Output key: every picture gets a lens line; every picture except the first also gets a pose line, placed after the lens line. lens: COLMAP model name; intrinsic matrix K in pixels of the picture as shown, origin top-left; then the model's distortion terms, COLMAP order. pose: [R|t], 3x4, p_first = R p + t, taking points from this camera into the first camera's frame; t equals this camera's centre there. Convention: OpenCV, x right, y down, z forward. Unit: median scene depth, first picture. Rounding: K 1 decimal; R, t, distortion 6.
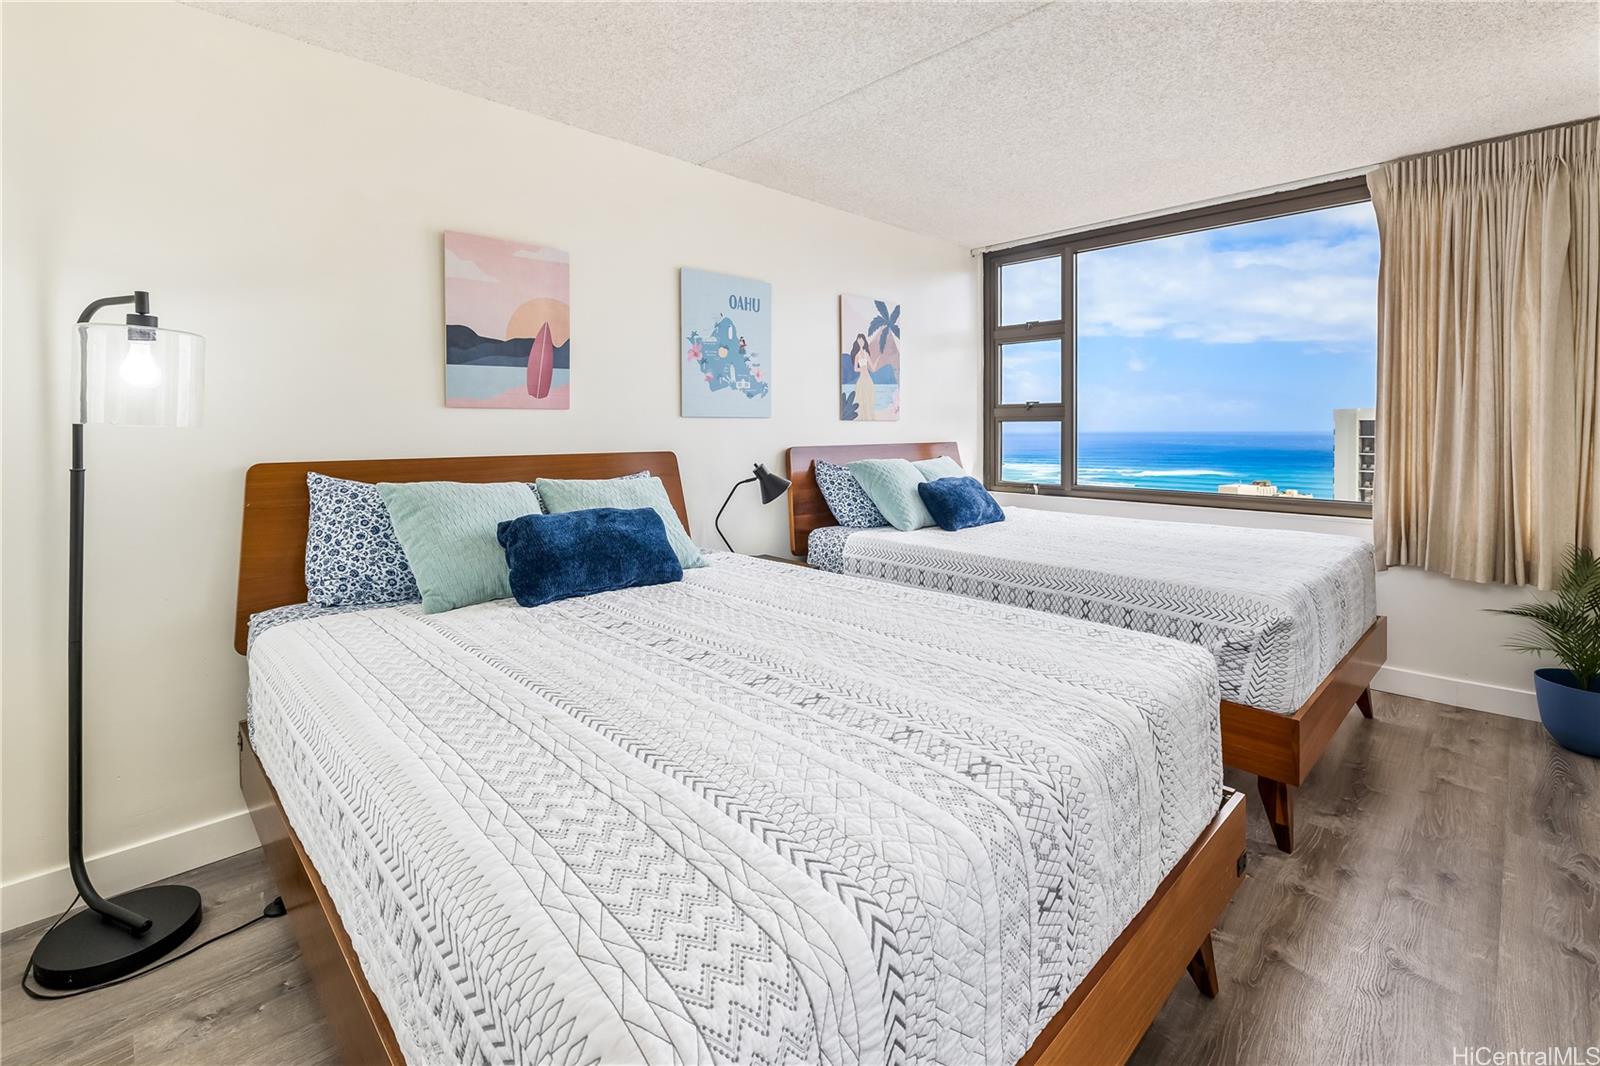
lens RADIAL K [[712.3, 0, 803.6], [0, 712.3, 435.1], [0, 0, 1]] dist [-0.001353, -0.000057]
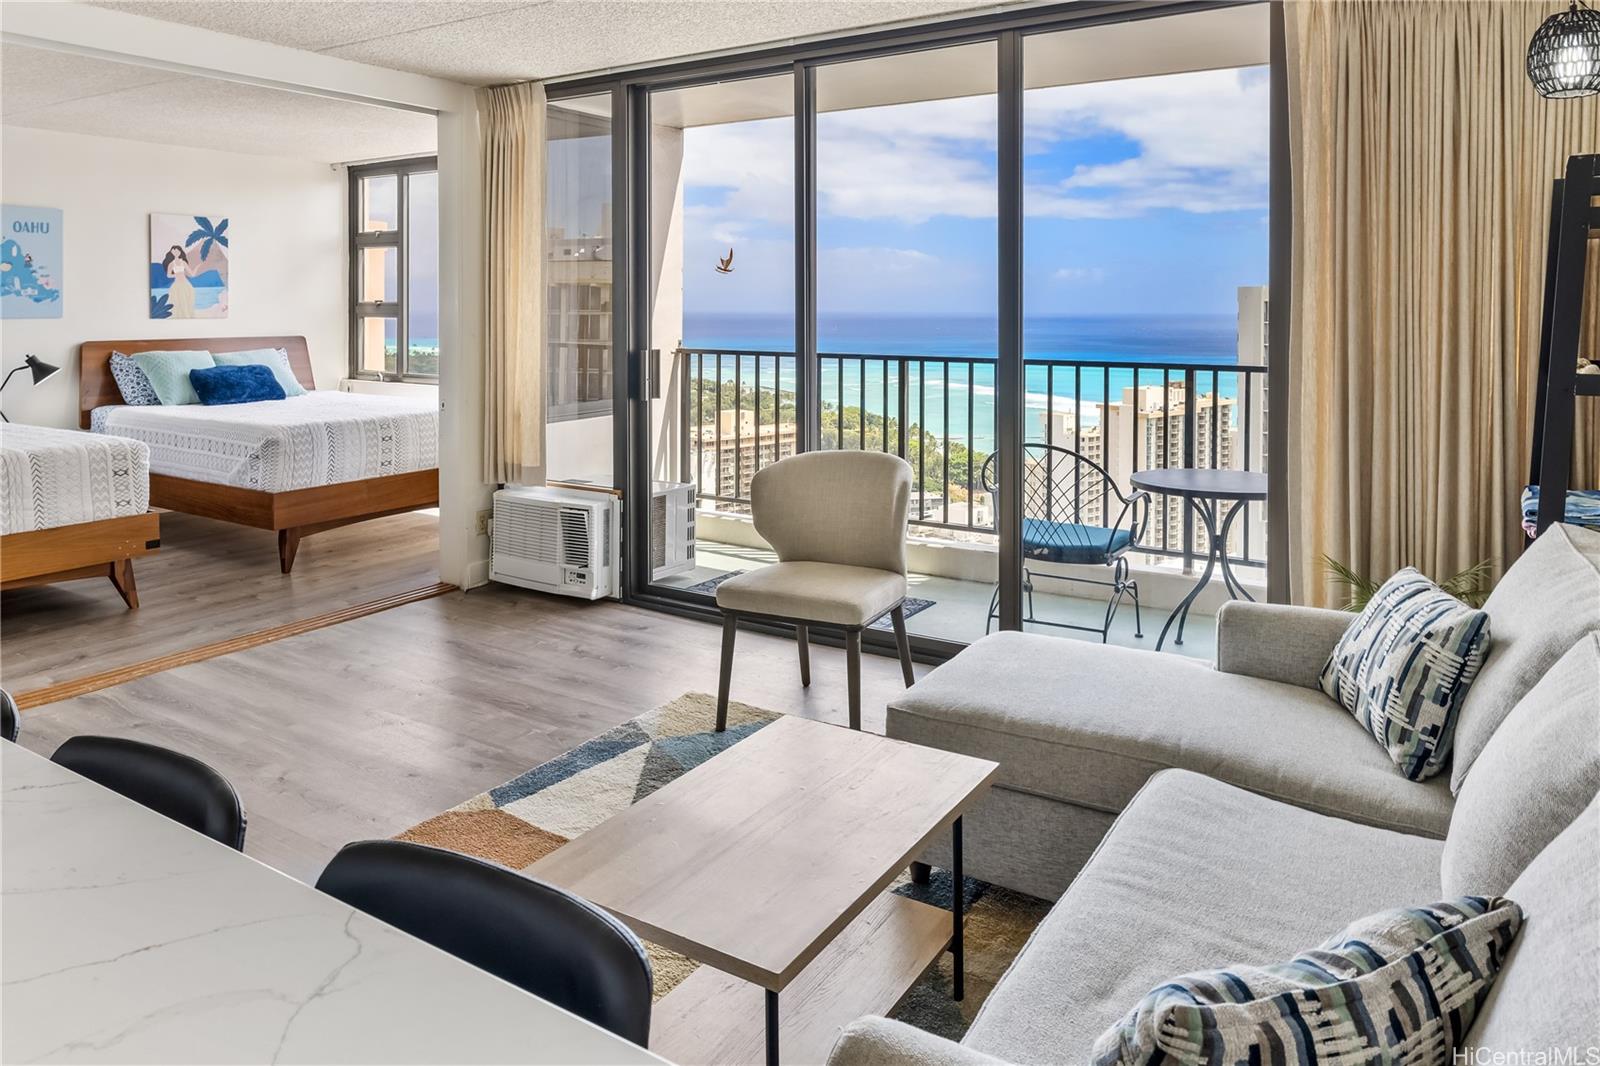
lens RADIAL K [[1078.8, 0, 802.8], [0, 1078.8, 316.4], [0, 0, 1]] dist [-0.000681, 0.000347]
pose [[0.972425, 0.000926, 0.233214, 0.754135], [-0.000332, 0.999997, -0.002585, -0.022342], [-0.233216, 0.002436, 0.972422, -1.100732]]
